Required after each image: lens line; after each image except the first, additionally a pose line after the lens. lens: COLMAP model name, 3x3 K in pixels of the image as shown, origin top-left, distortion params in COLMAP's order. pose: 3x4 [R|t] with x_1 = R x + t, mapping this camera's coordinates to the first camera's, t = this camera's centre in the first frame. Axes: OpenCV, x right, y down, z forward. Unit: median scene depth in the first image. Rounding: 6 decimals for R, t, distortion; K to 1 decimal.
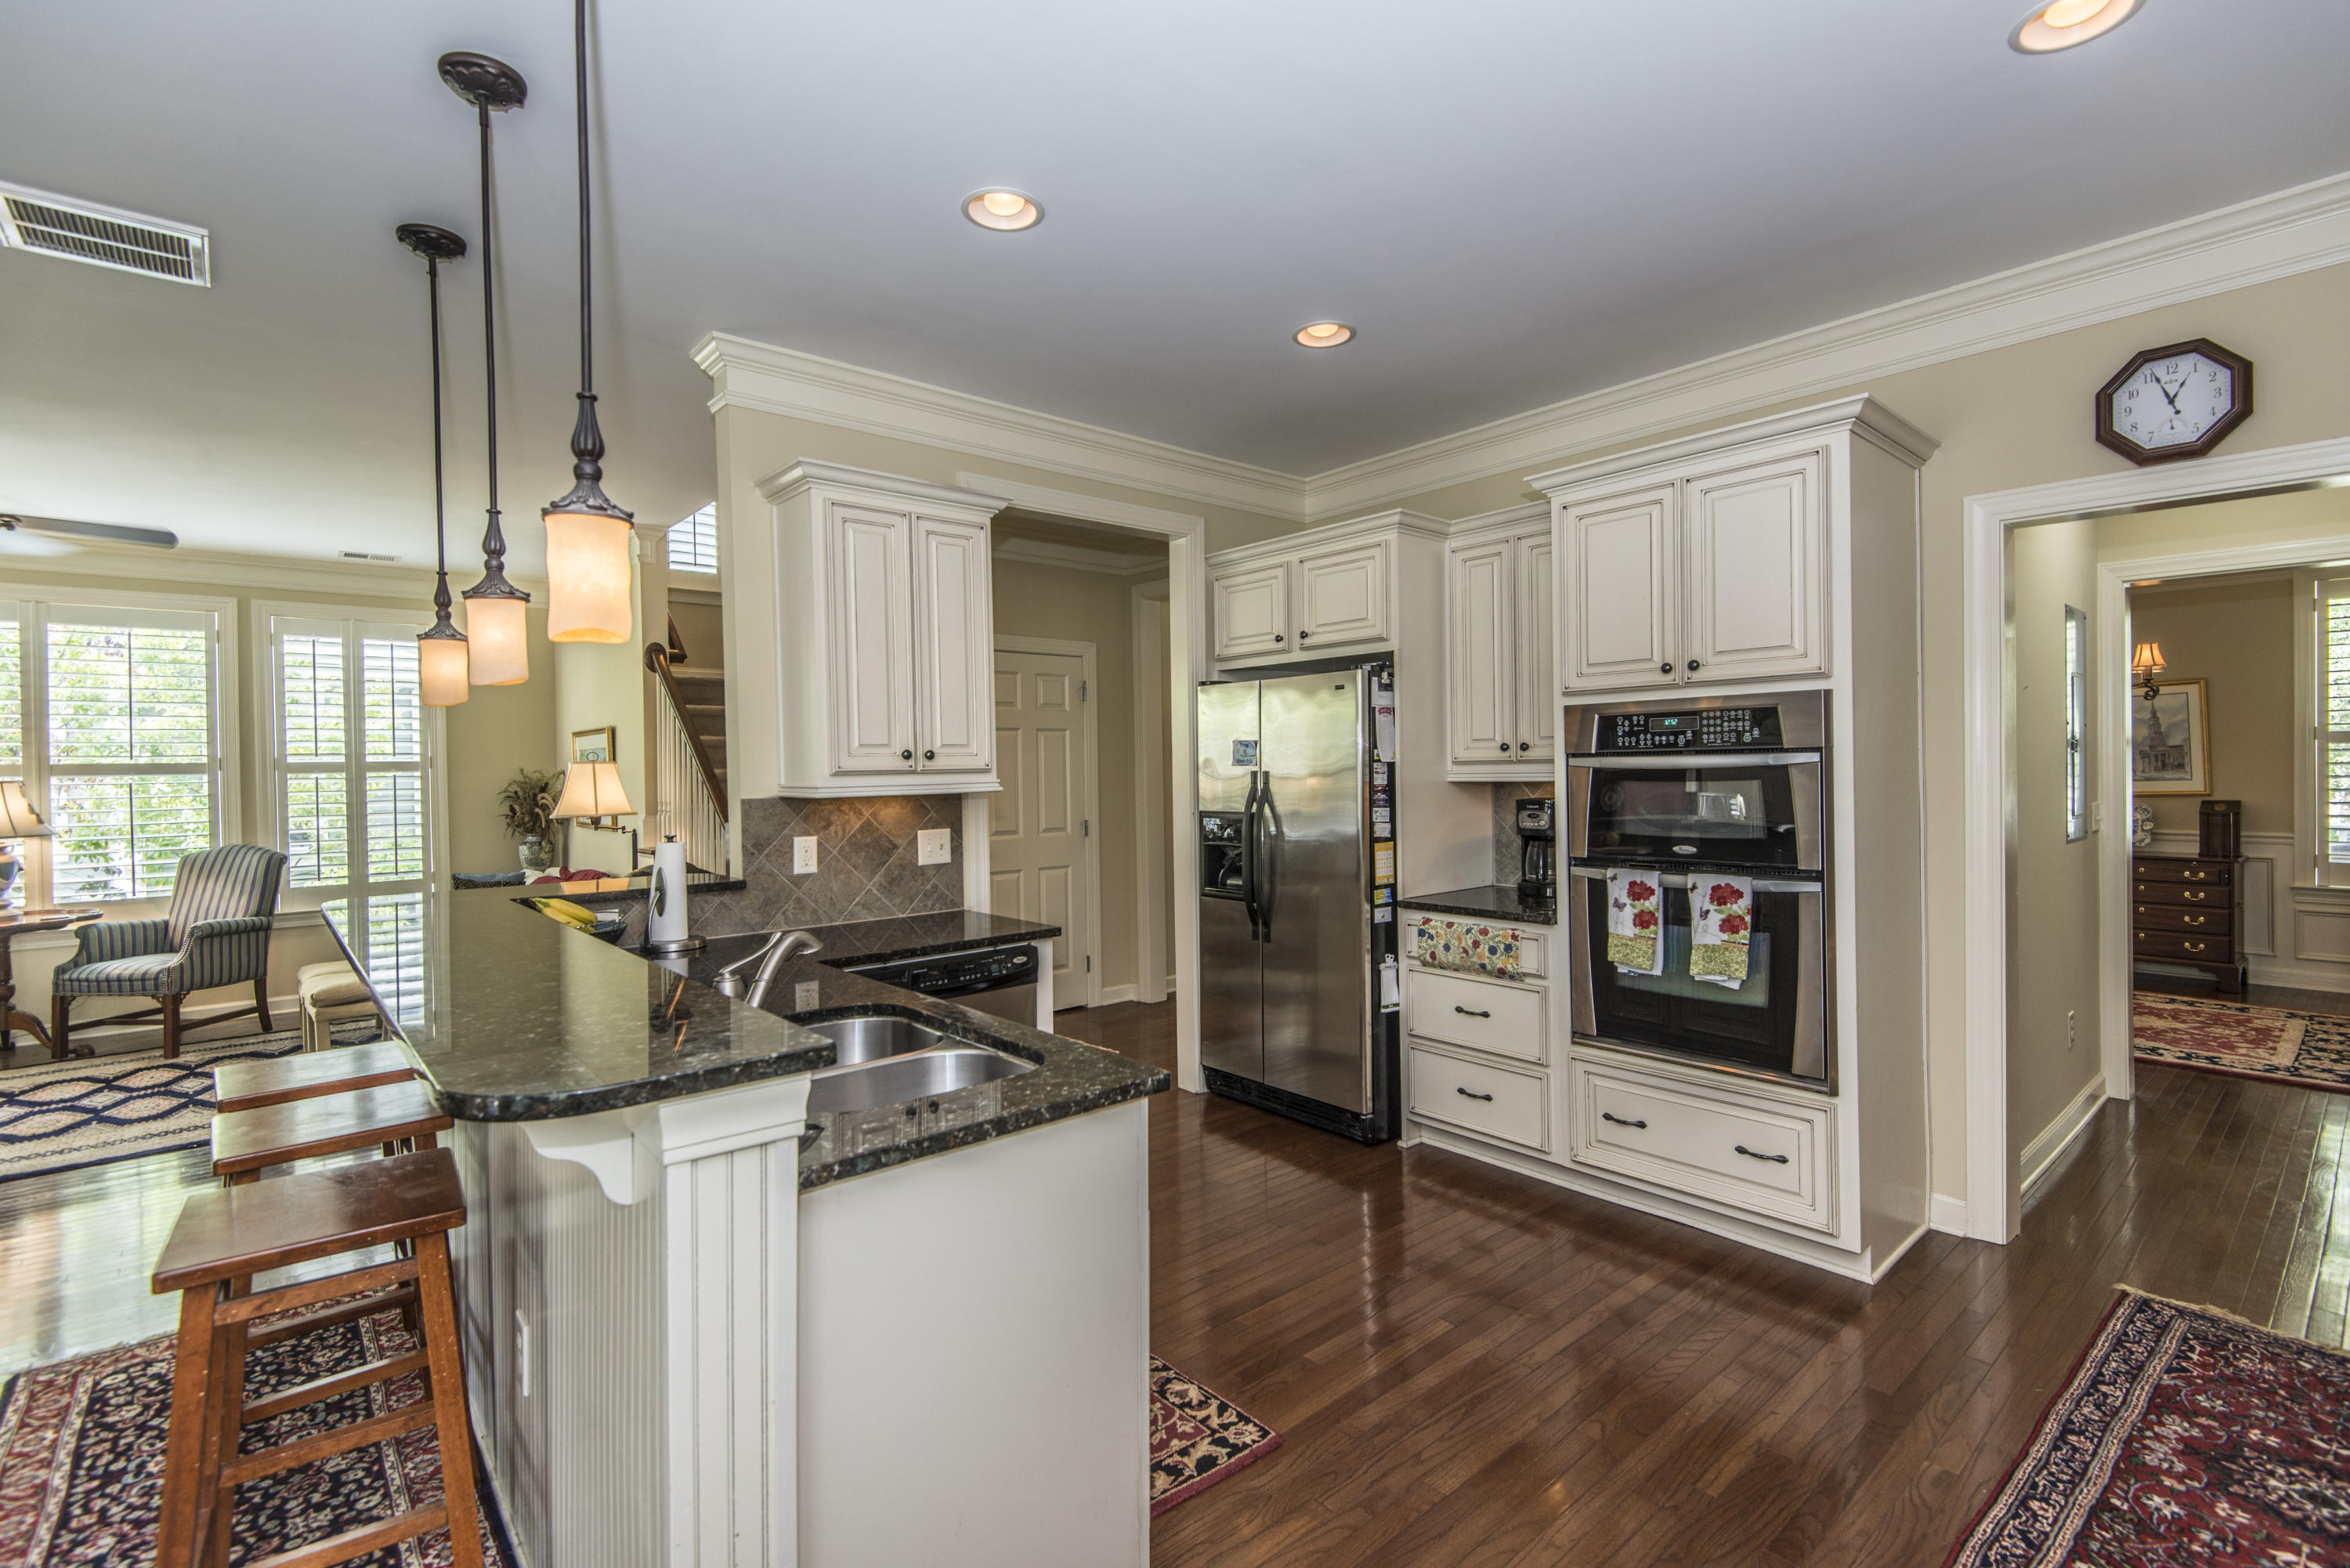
lens RADIAL K [[1058.3, 0, 1180.5], [0, 1058.3, 775.0], [0, 0, 1]] dist [0.028433, -0.015664]
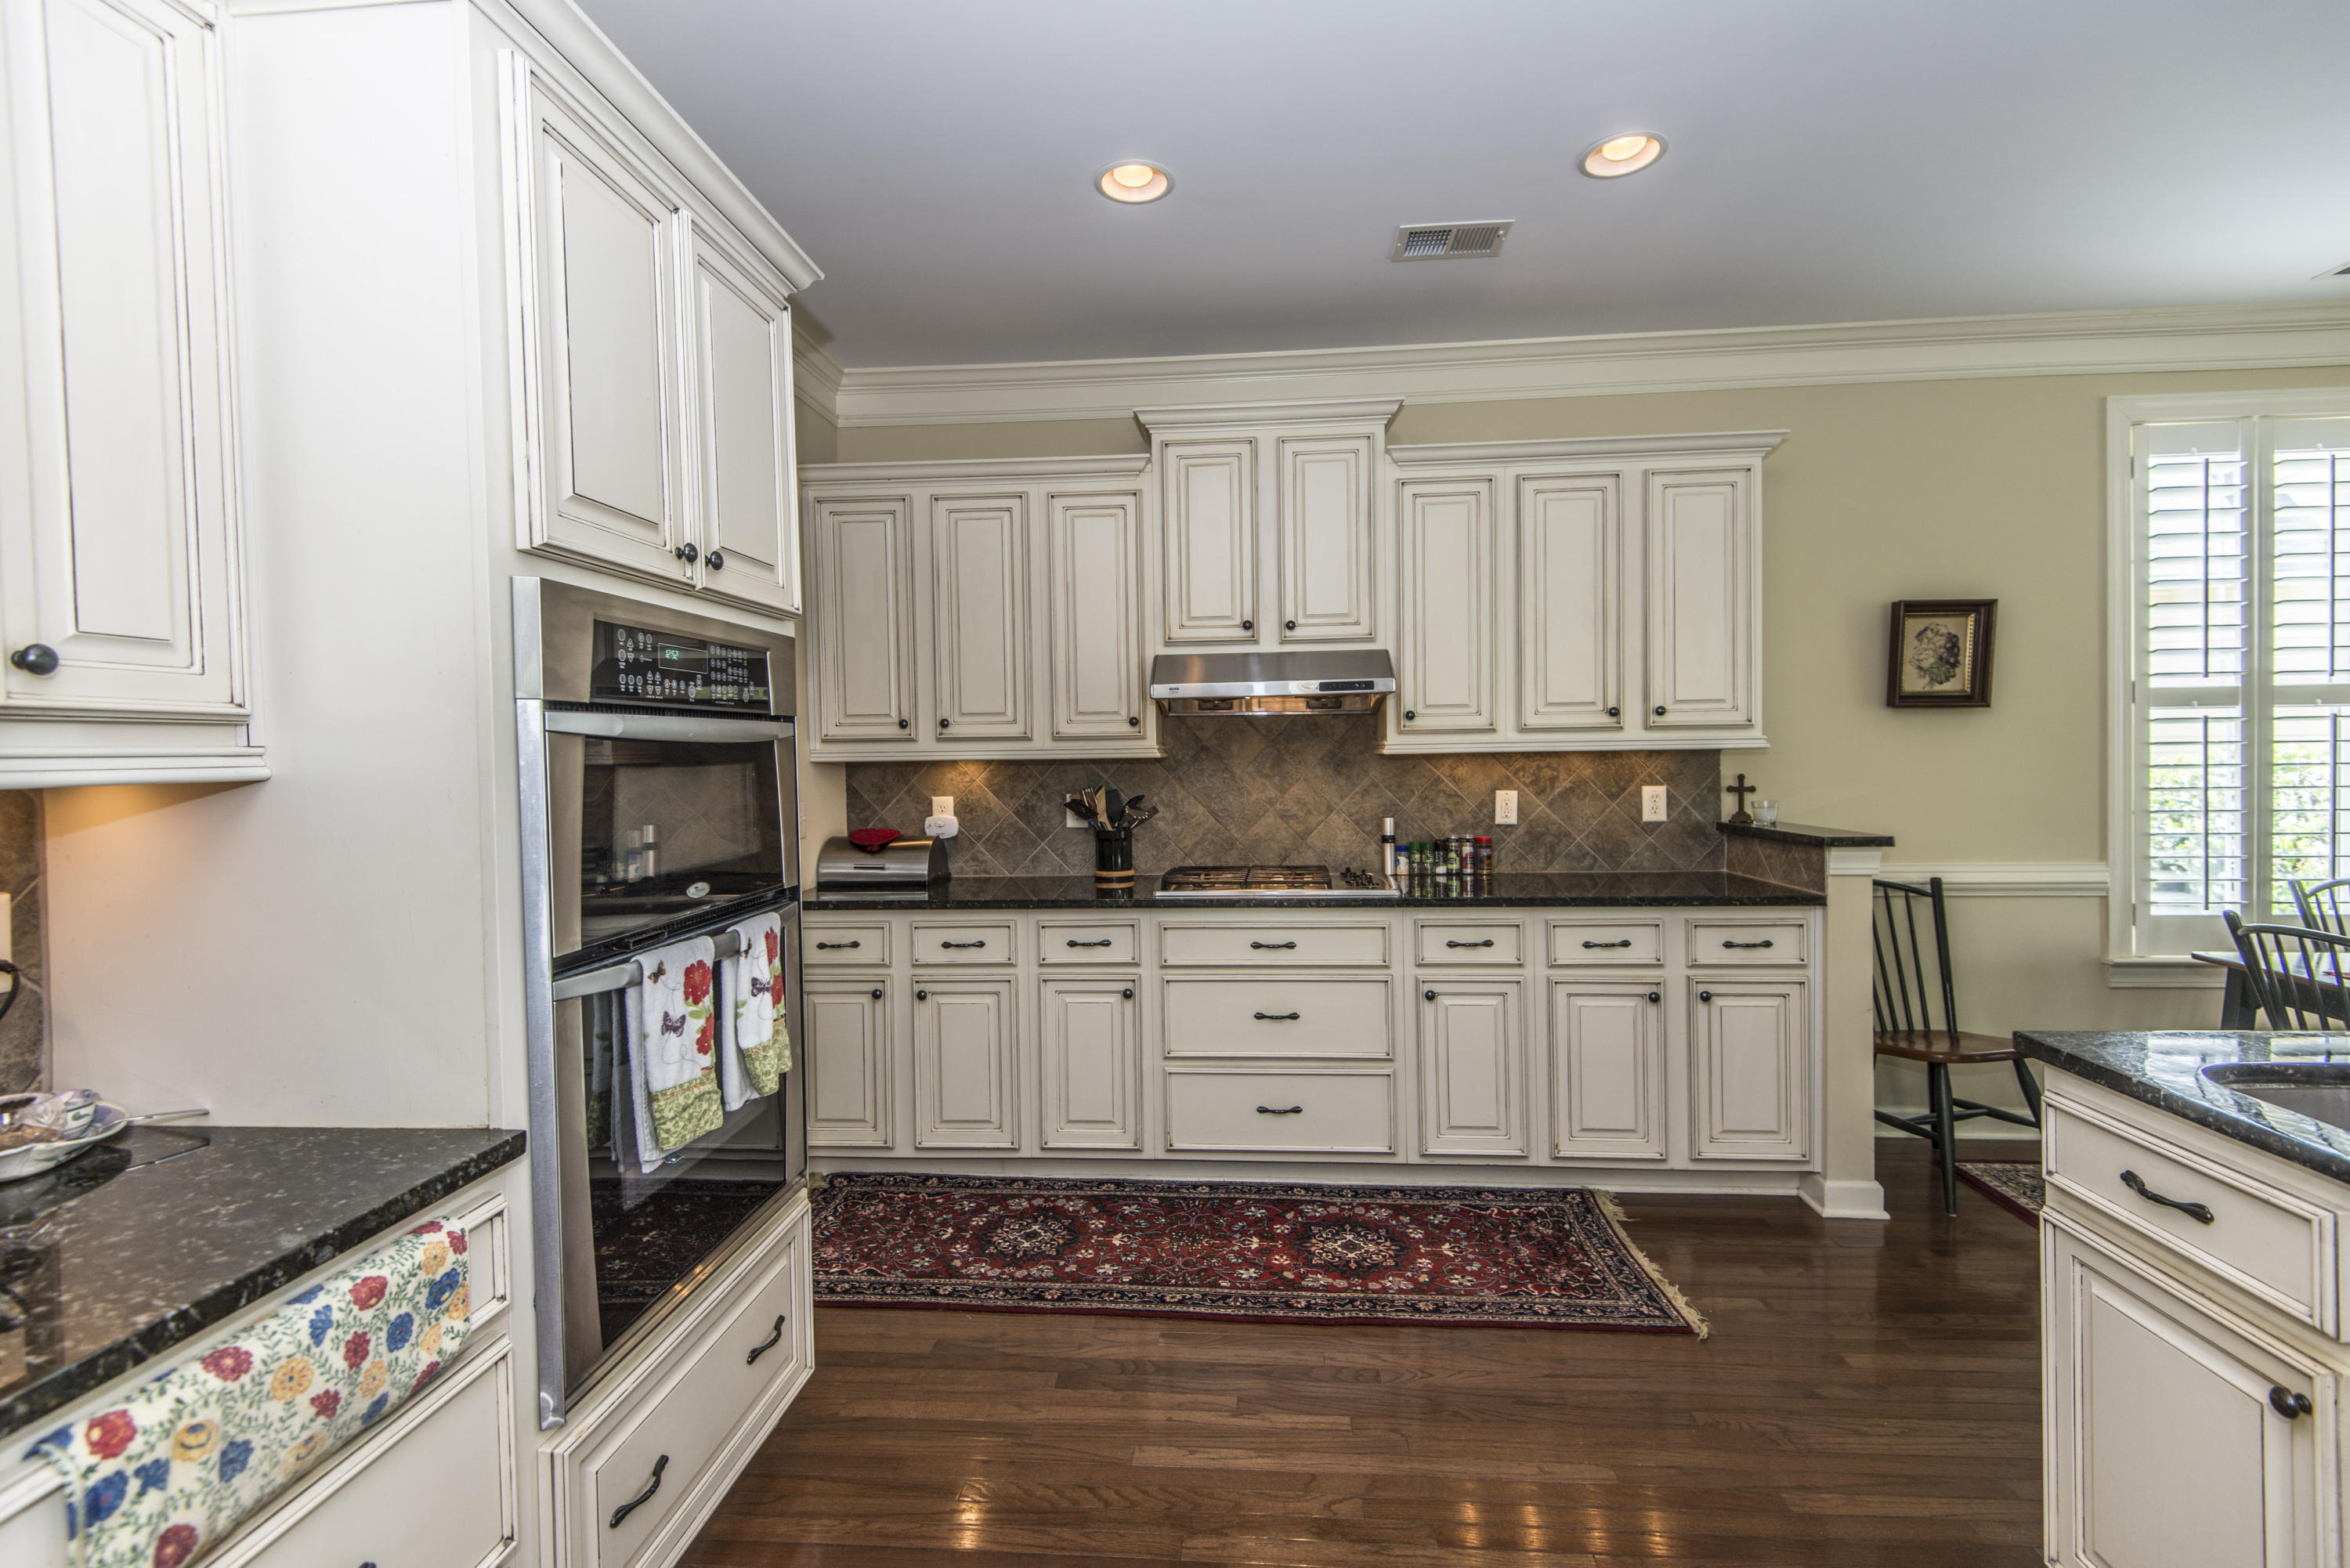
lens RADIAL K [[1058.3, 0, 1179.0], [0, 1058.3, 772.7], [0, 0, 1]] dist [0.028433, -0.015664]
pose [[-0.700634, 0.011578, 0.713427, -0.082155], [0.032791, 0.999334, 0.015985, 0.007665], [-0.712767, 0.034594, -0.700547, 1.043177]]
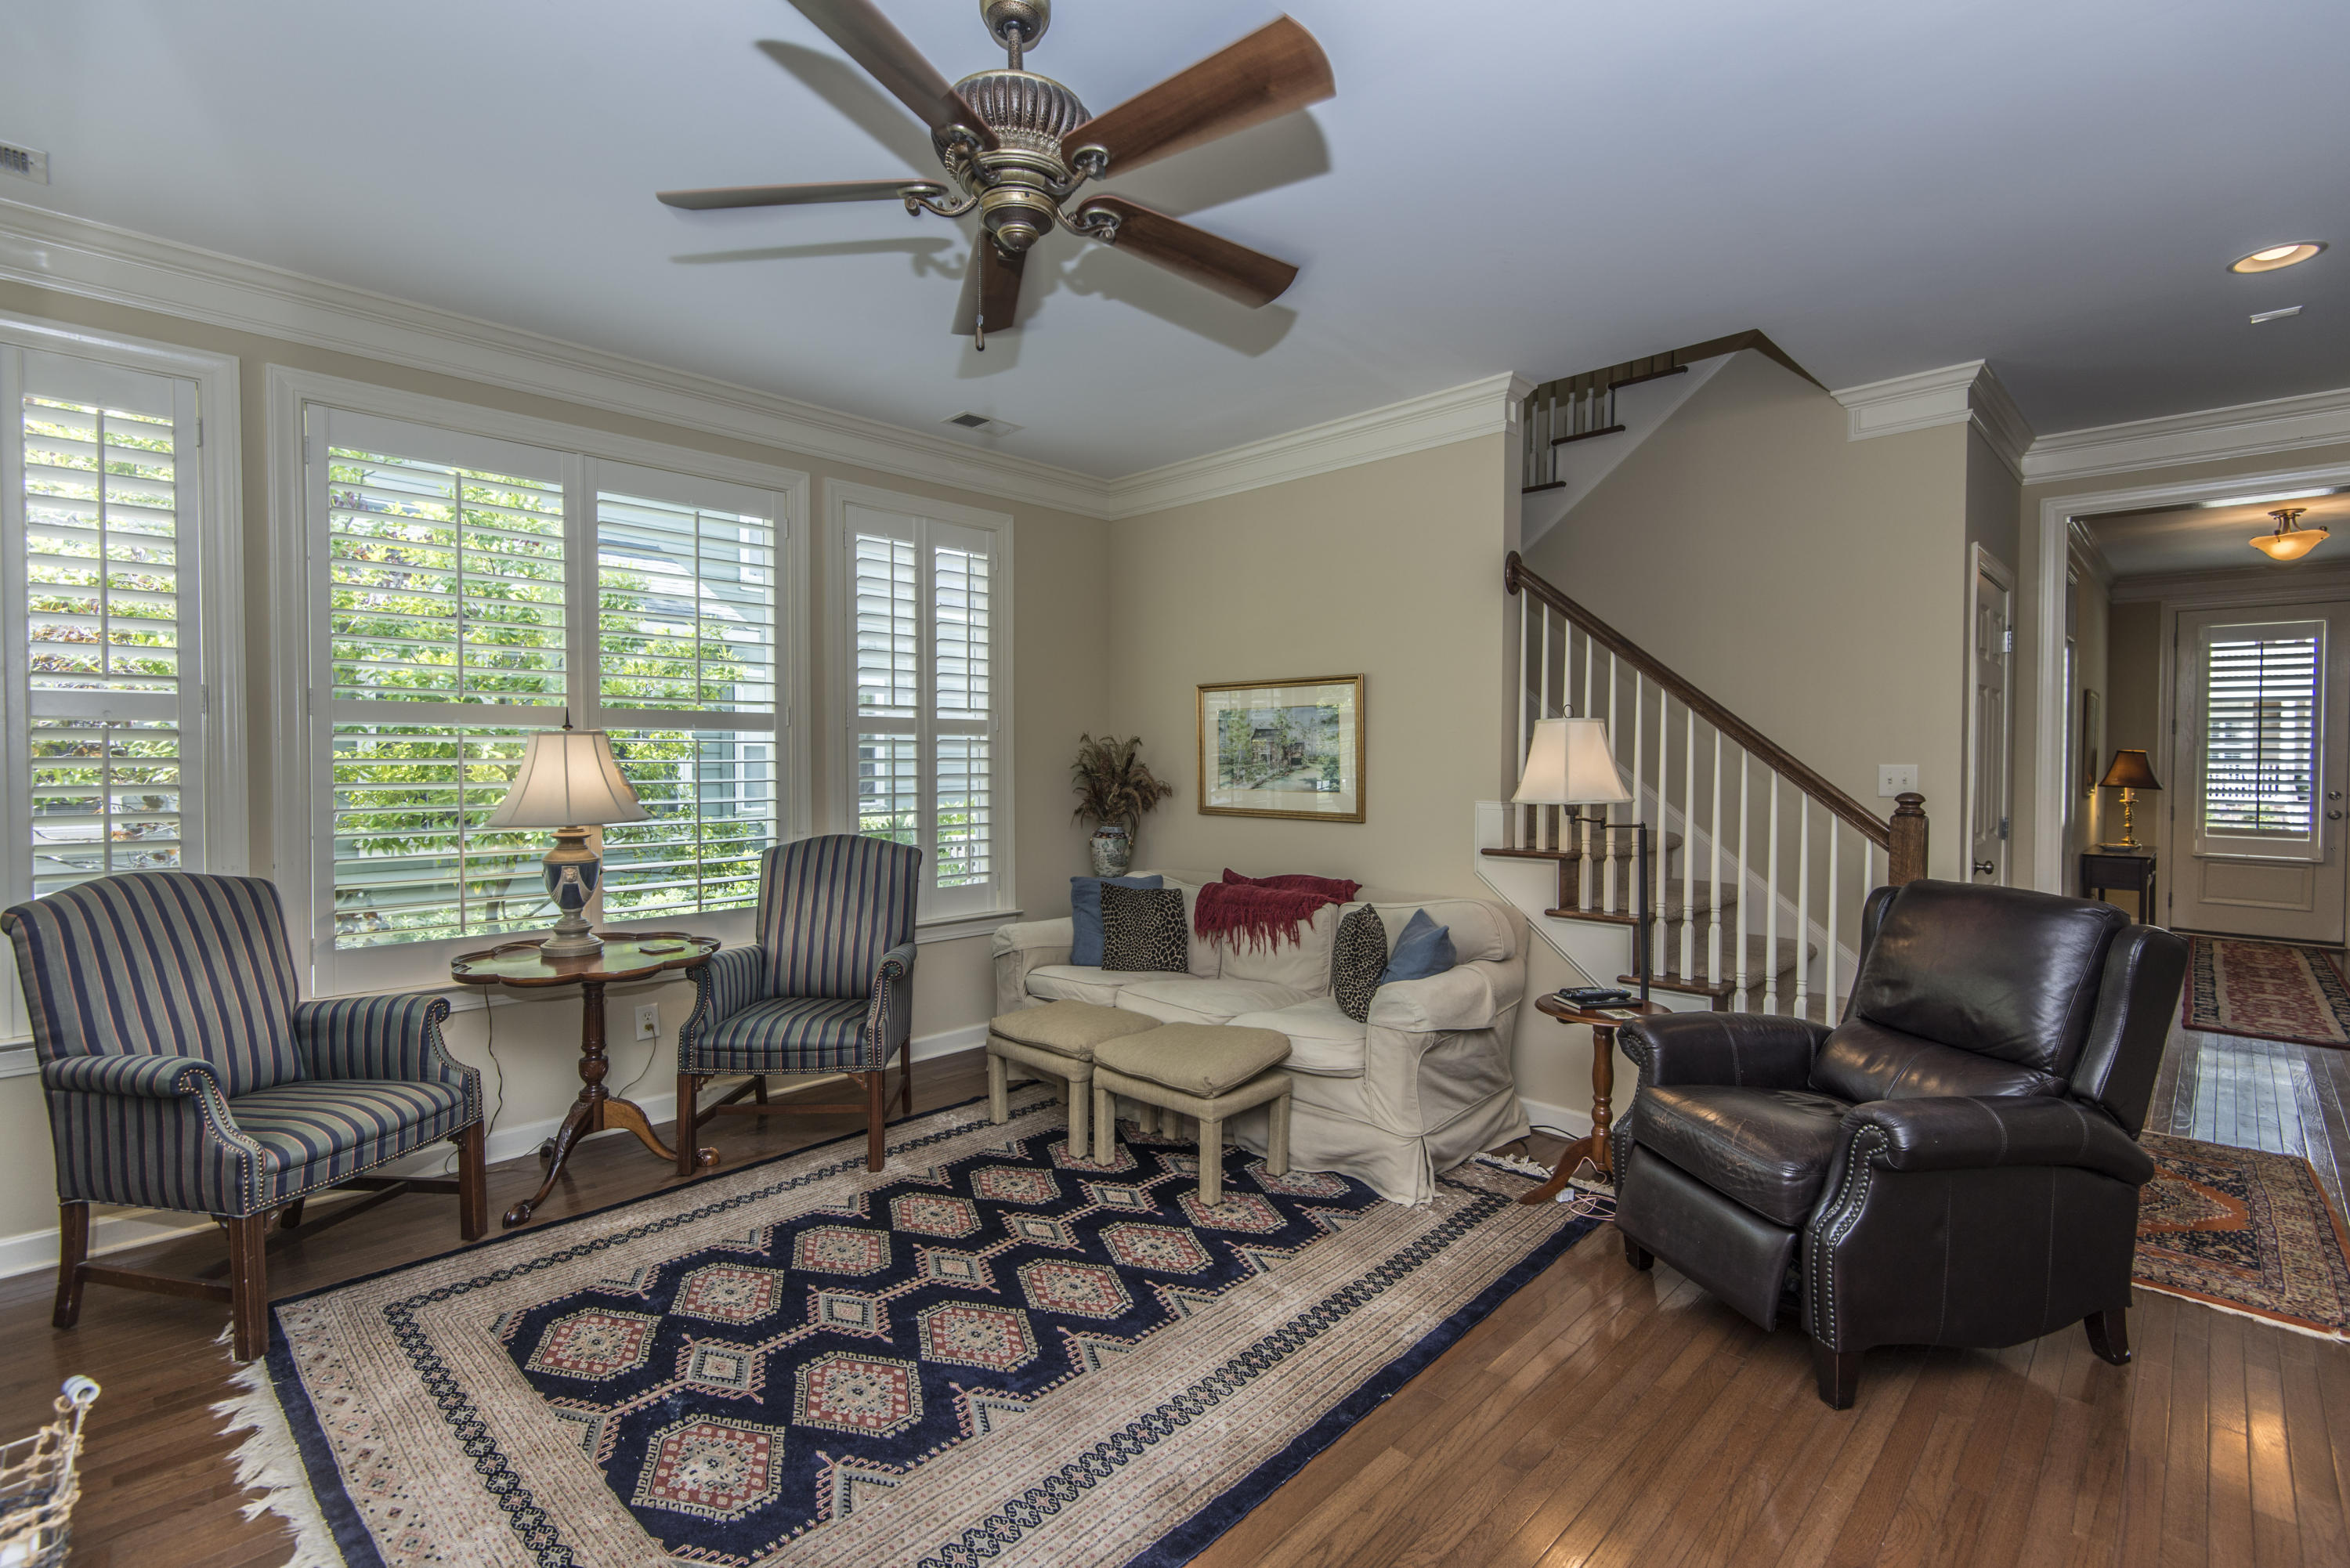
lens RADIAL K [[1058.3, 0, 1178.9], [0, 1058.3, 770.6], [0, 0, 1]] dist [0.028433, -0.015664]
pose [[0.996855, 0.017299, 0.077339, -1.229091], [-0.017826, 0.999822, 0.006126, 0.027368], [-0.077219, -0.007486, 0.996986, 0.532173]]
